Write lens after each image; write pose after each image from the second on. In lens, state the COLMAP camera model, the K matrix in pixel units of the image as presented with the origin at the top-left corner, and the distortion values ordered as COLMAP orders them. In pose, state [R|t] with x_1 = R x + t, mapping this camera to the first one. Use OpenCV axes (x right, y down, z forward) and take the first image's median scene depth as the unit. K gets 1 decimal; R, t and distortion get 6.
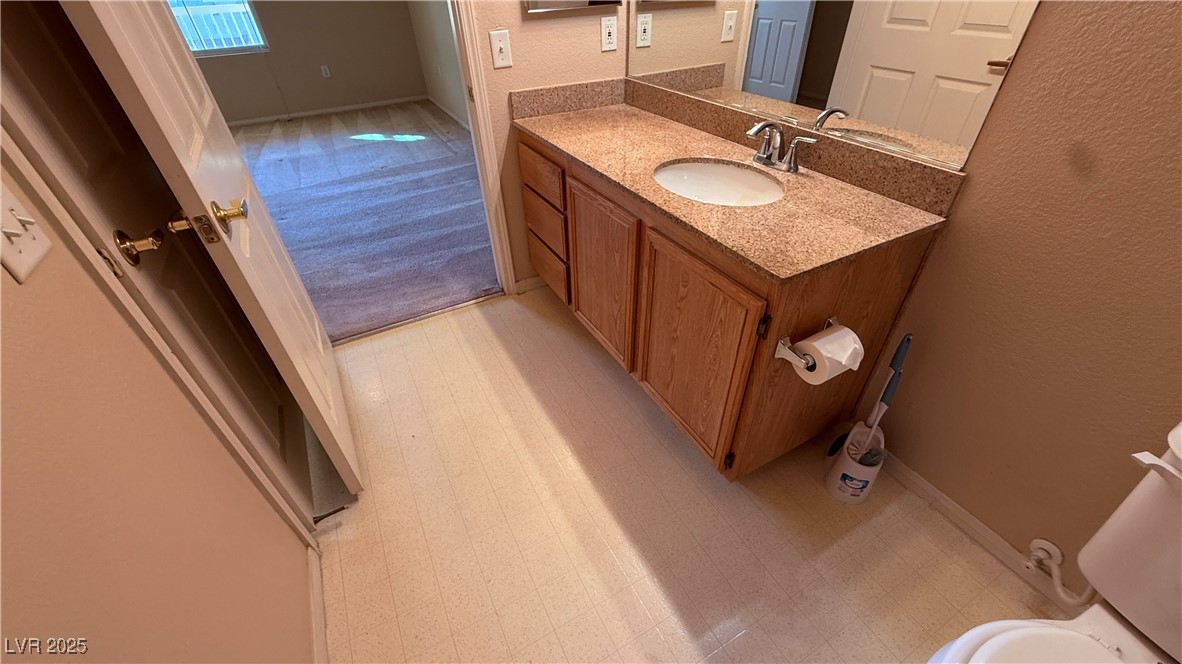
lens RADIAL K [[470.8, 0, 596.7], [0, 470.8, 330.1], [0, 0, 1]] dist [0.001109, 0.000050]
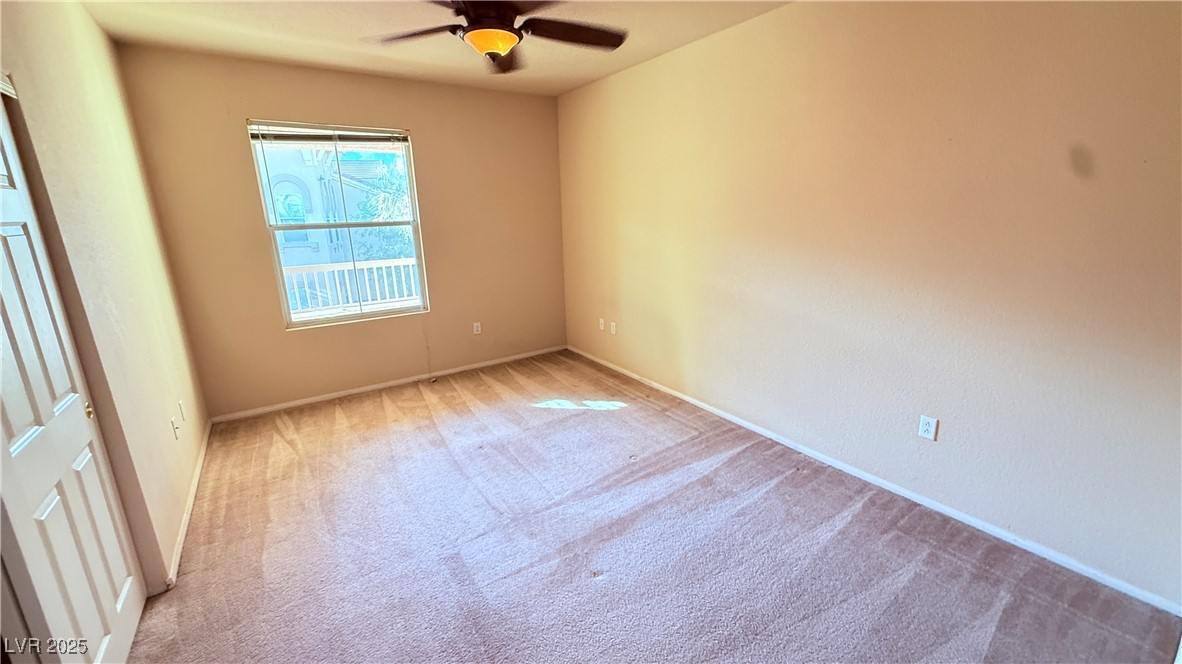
lens RADIAL K [[470.8, 0, 594.2], [0, 470.8, 331.7], [0, 0, 1]] dist [0.001109, 0.000050]
pose [[0.996430, -0.021826, 0.081551, -0.501171], [0.052405, 0.917260, -0.394826, -0.201720], [-0.066186, 0.397690, 0.915129, 0.179683]]
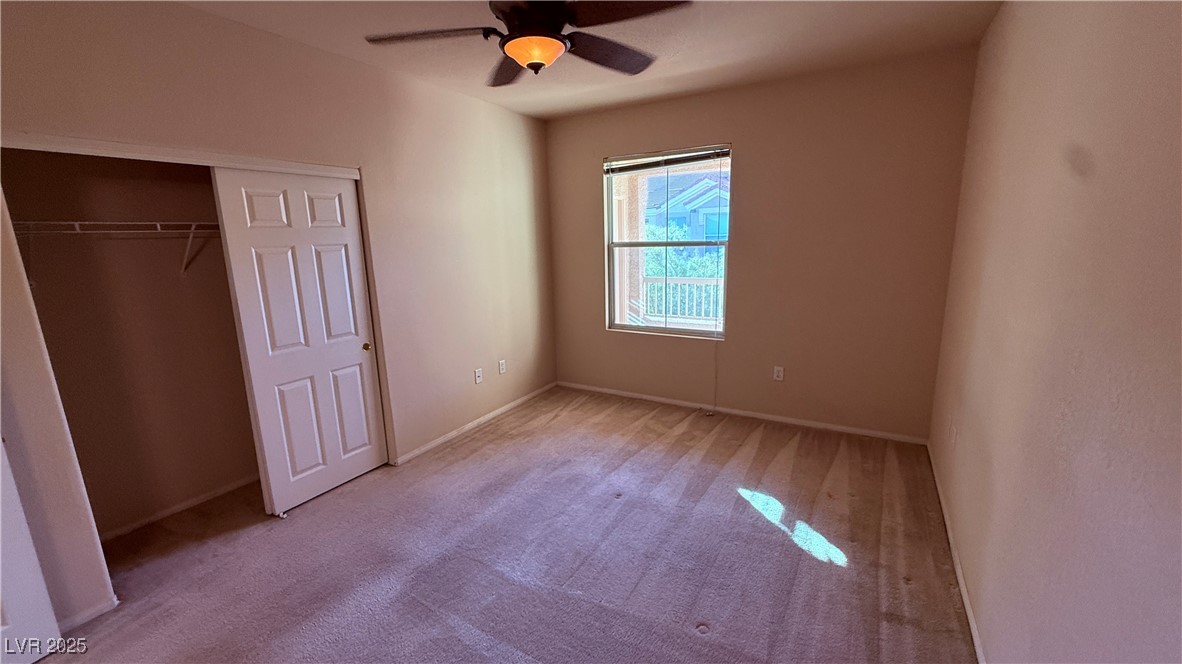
lens RADIAL K [[470.8, 0, 588.7], [0, 470.8, 330.4], [0, 0, 1]] dist [0.001109, 0.000050]
pose [[0.499538, 0.180416, -0.847297, -0.130607], [-0.519758, 0.844892, -0.126528, -0.421933], [0.693047, 0.503595, 0.515828, 0.446132]]
